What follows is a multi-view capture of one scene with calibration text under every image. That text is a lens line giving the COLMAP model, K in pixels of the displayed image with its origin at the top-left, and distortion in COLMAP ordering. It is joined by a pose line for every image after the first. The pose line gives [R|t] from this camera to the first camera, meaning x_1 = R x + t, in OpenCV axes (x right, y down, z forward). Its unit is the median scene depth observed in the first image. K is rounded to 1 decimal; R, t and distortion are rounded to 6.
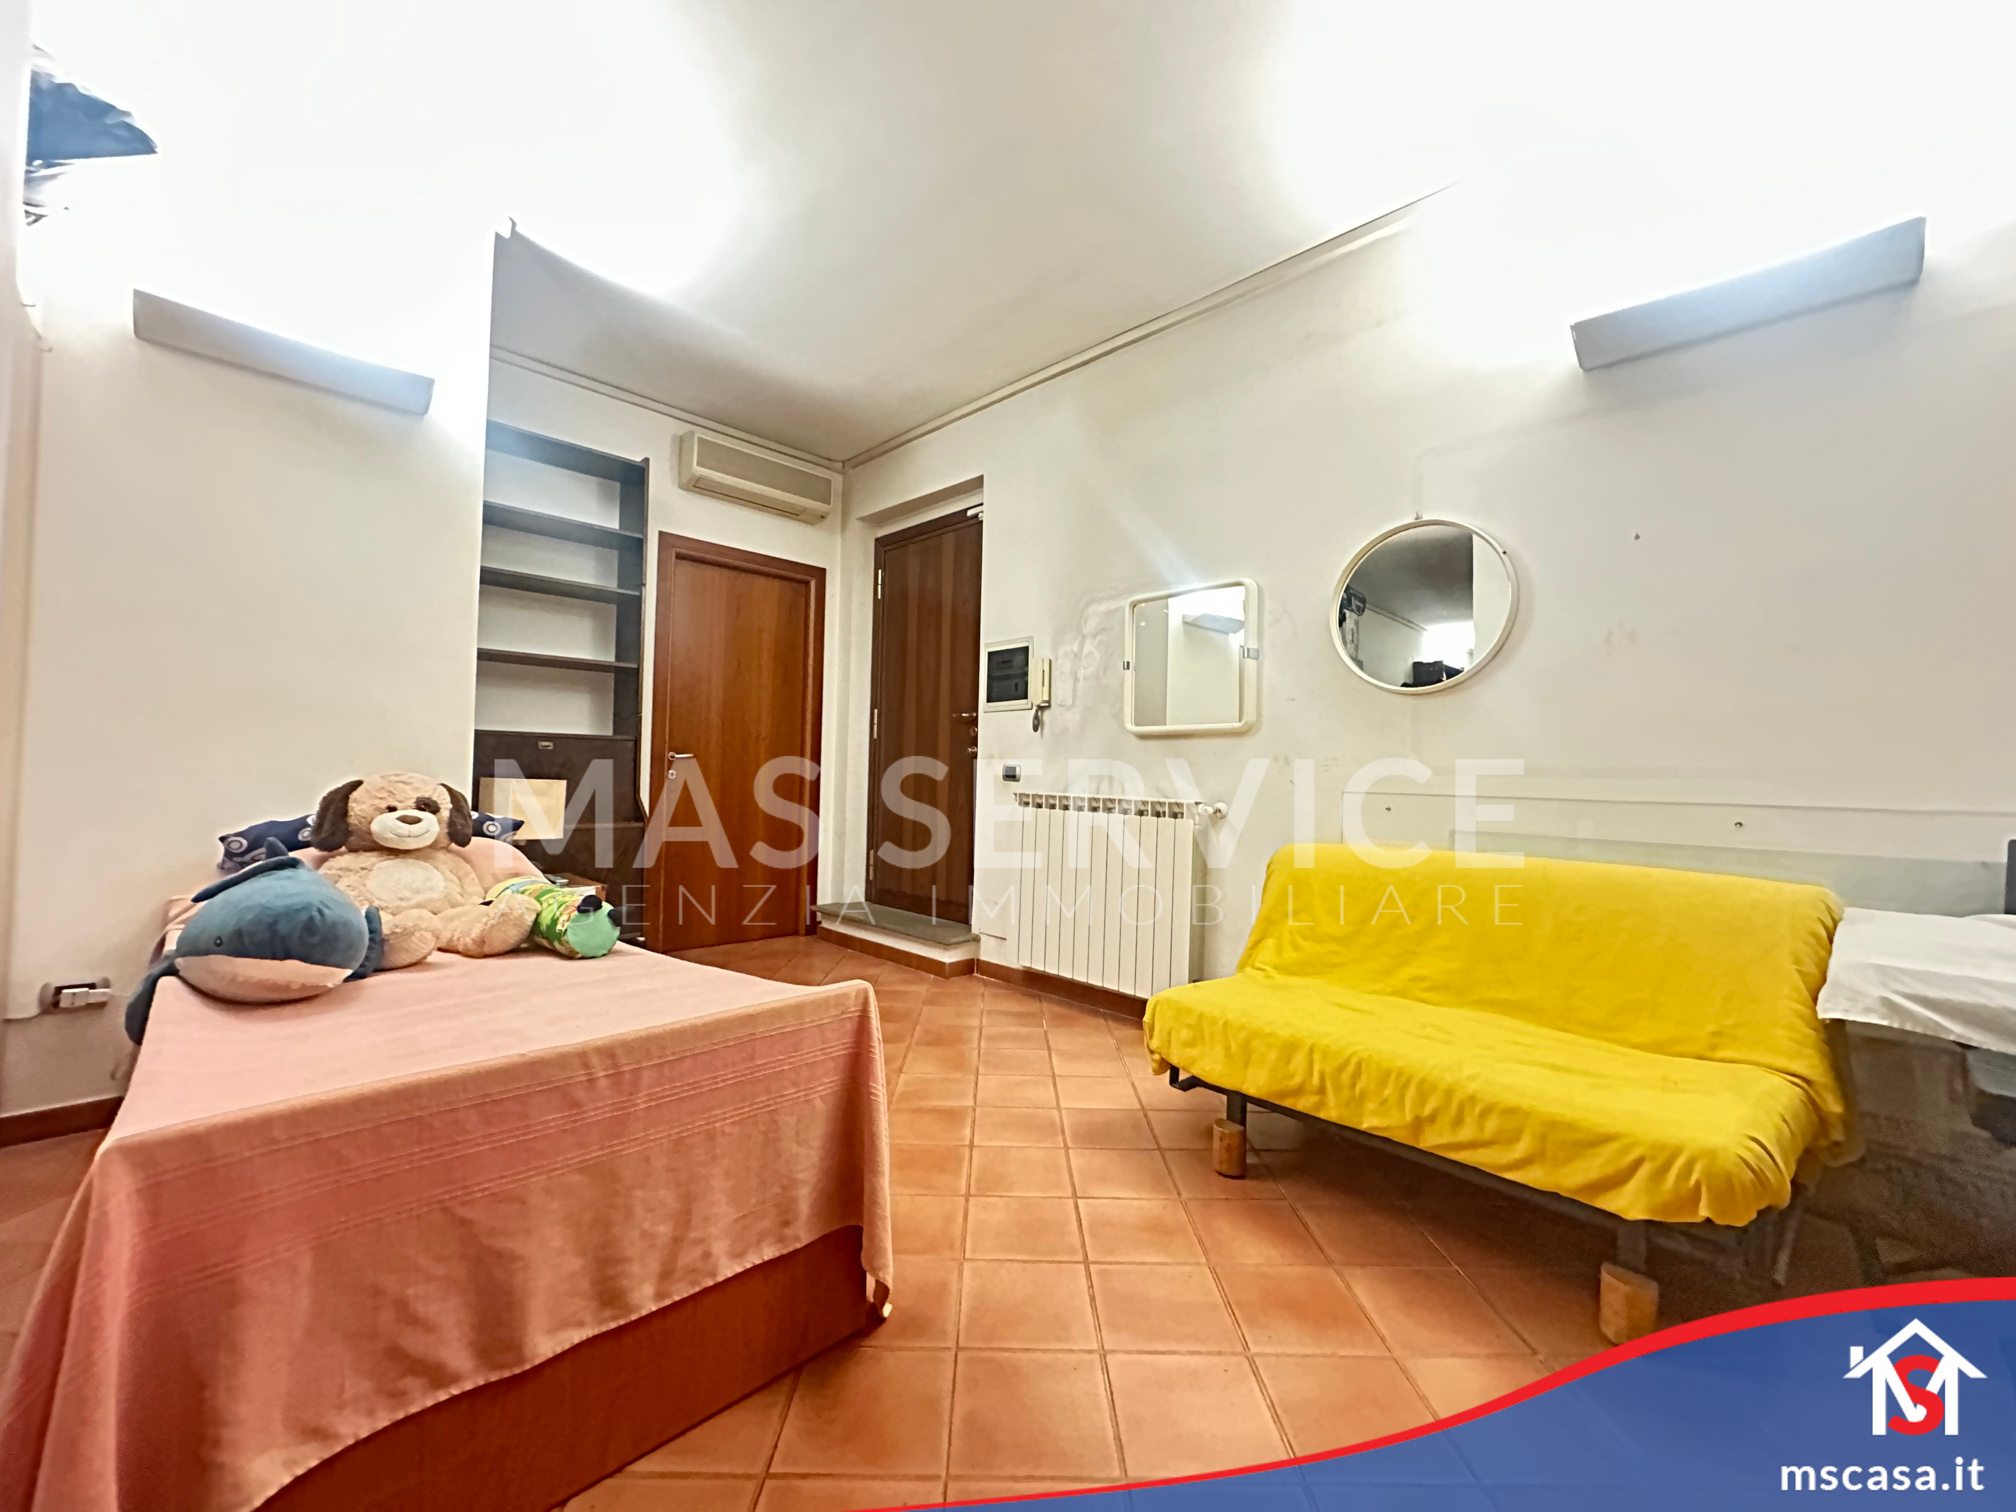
lens RADIAL K [[806.3, 0, 1005.0], [0, 806.3, 755.4], [0, 0, 1]] dist [-0.004919, 0.000350]
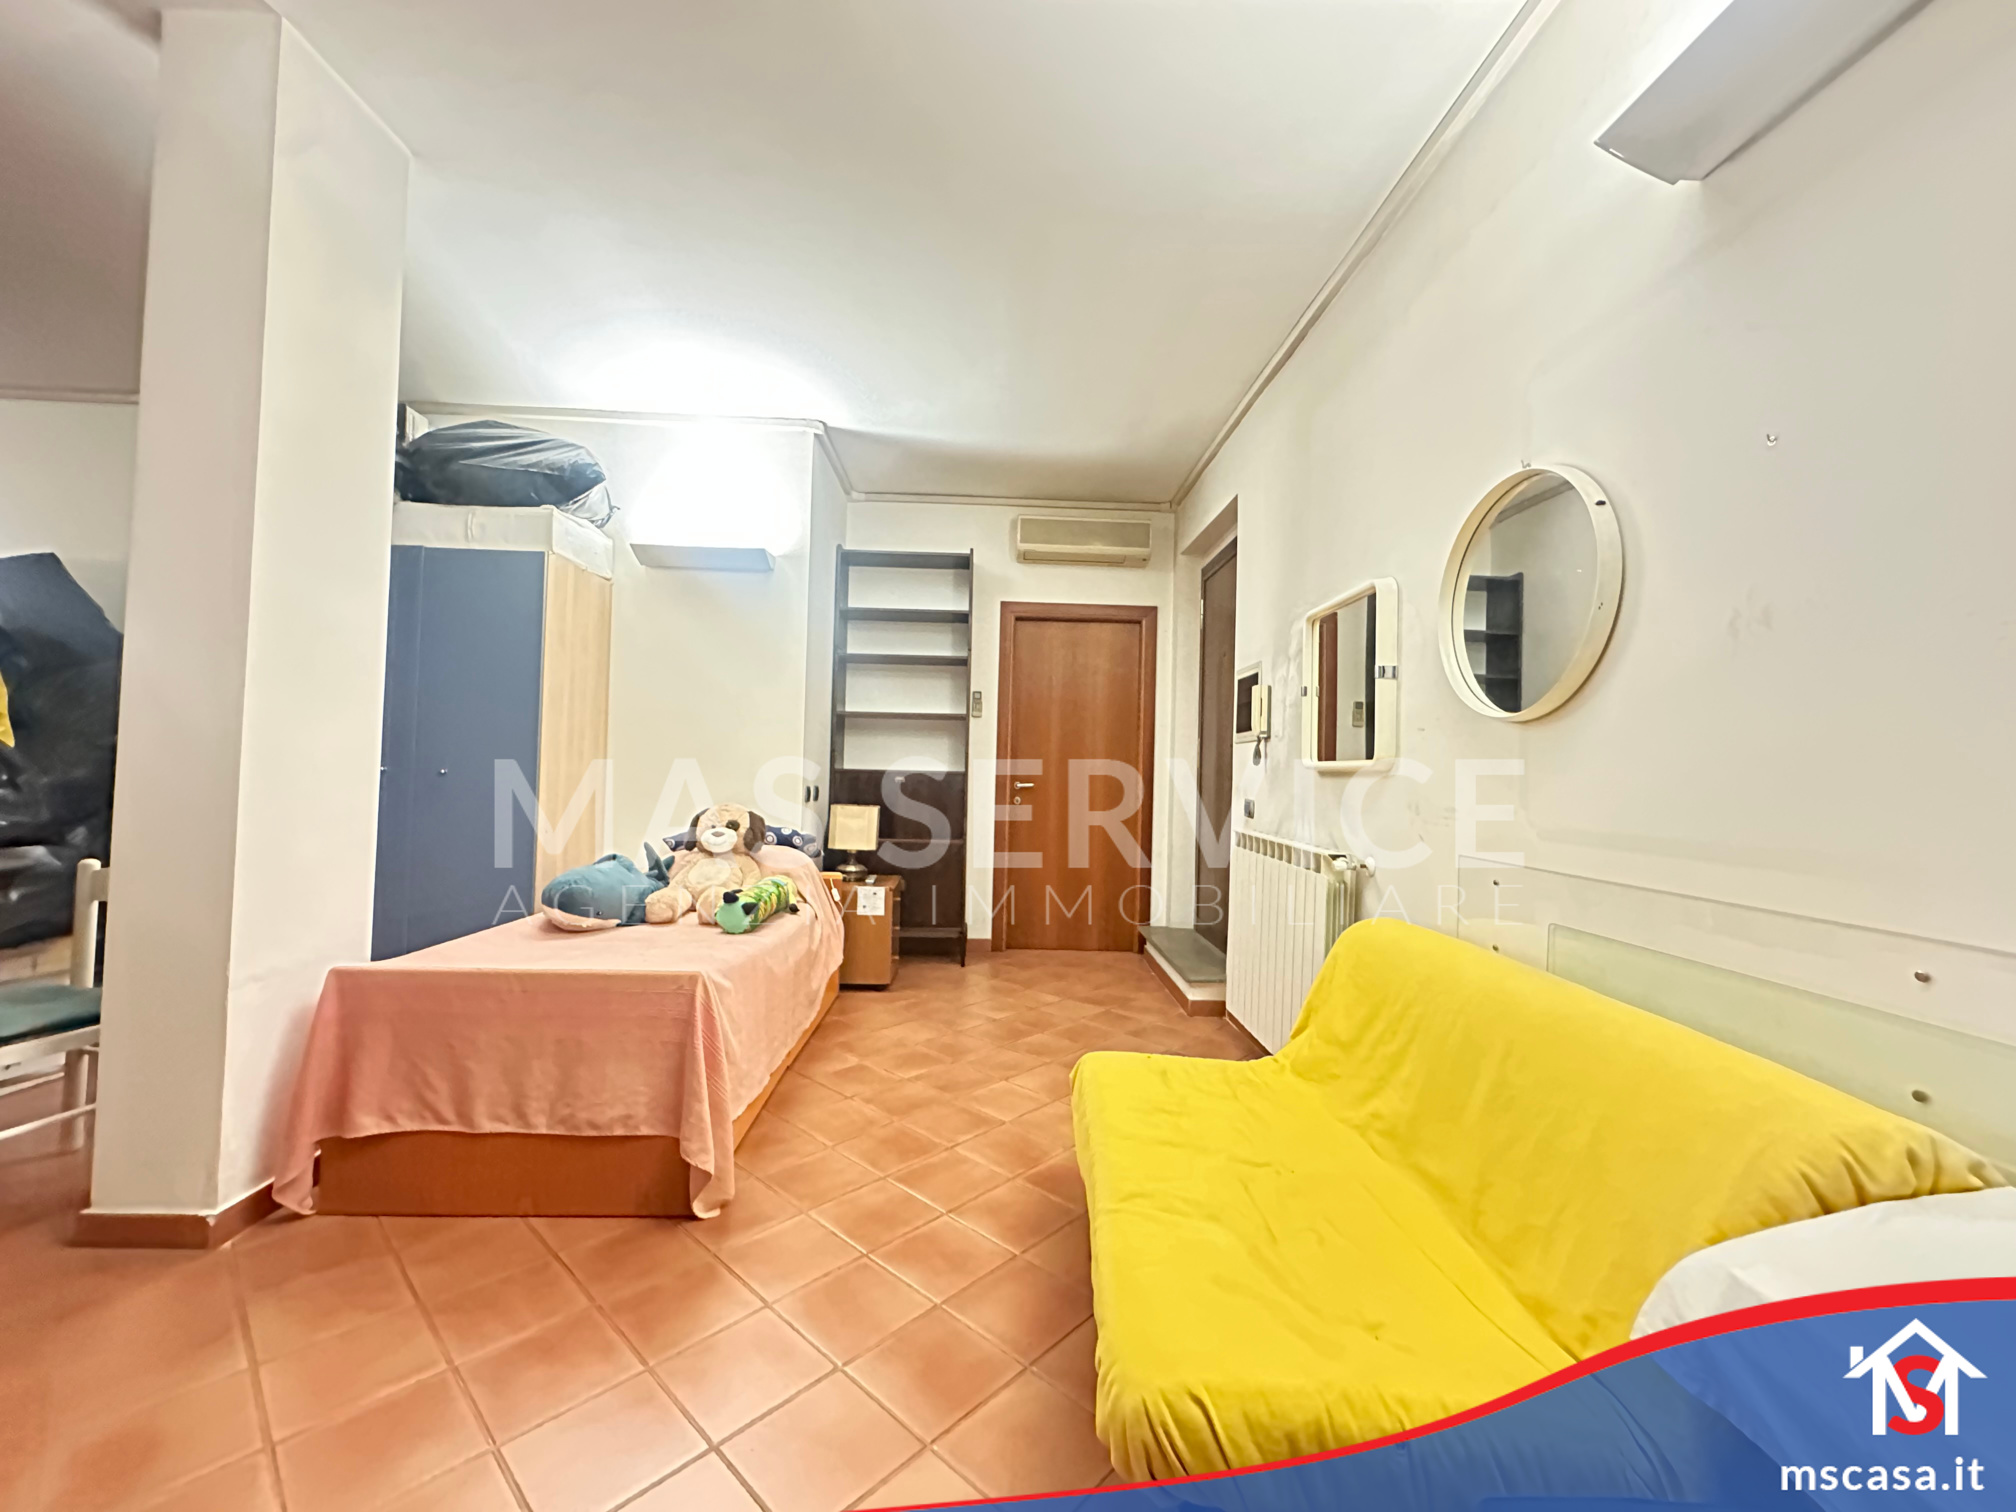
lens RADIAL K [[806.3, 0, 997.1], [0, 806.3, 753.7], [0, 0, 1]] dist [-0.004919, 0.000350]
pose [[0.725025, -0.018856, -0.688465, 0.433532], [0.006790, 0.999772, -0.020233, -0.024559], [0.688689, 0.009995, 0.724988, 0.120949]]
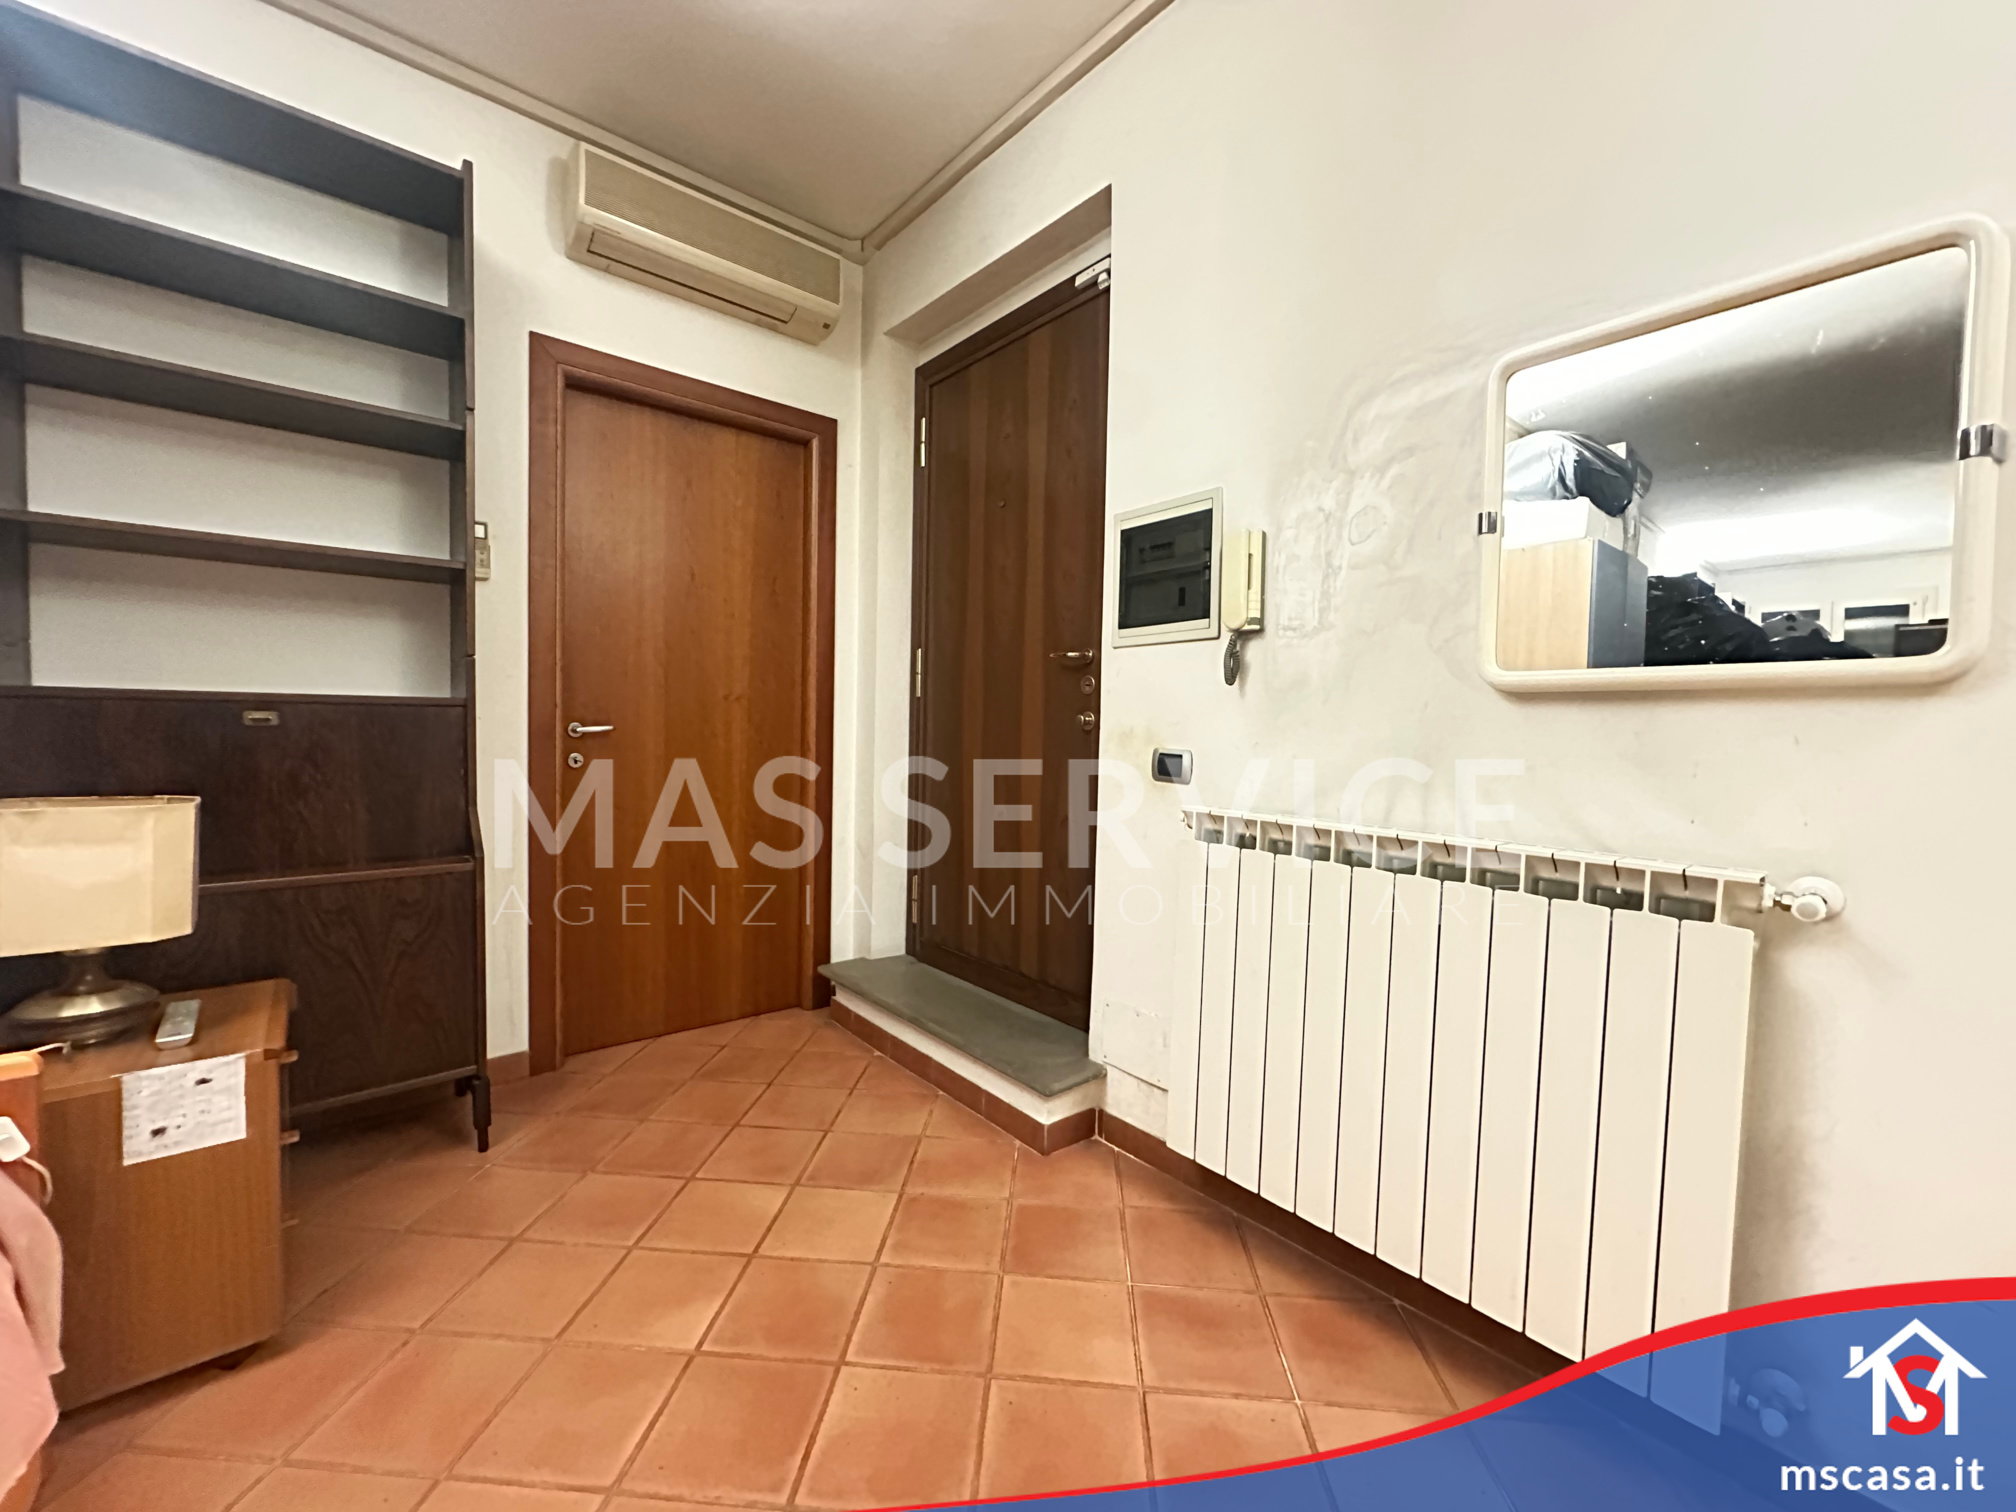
lens RADIAL K [[806.3, 0, 1013.7], [0, 806.3, 754.7], [0, 0, 1]] dist [-0.004919, 0.000350]
pose [[0.997346, 0.000235, -0.072802, -0.053880], [0.003979, 0.998324, 0.057732, -0.014850], [0.072694, -0.057869, 0.995674, 0.480111]]
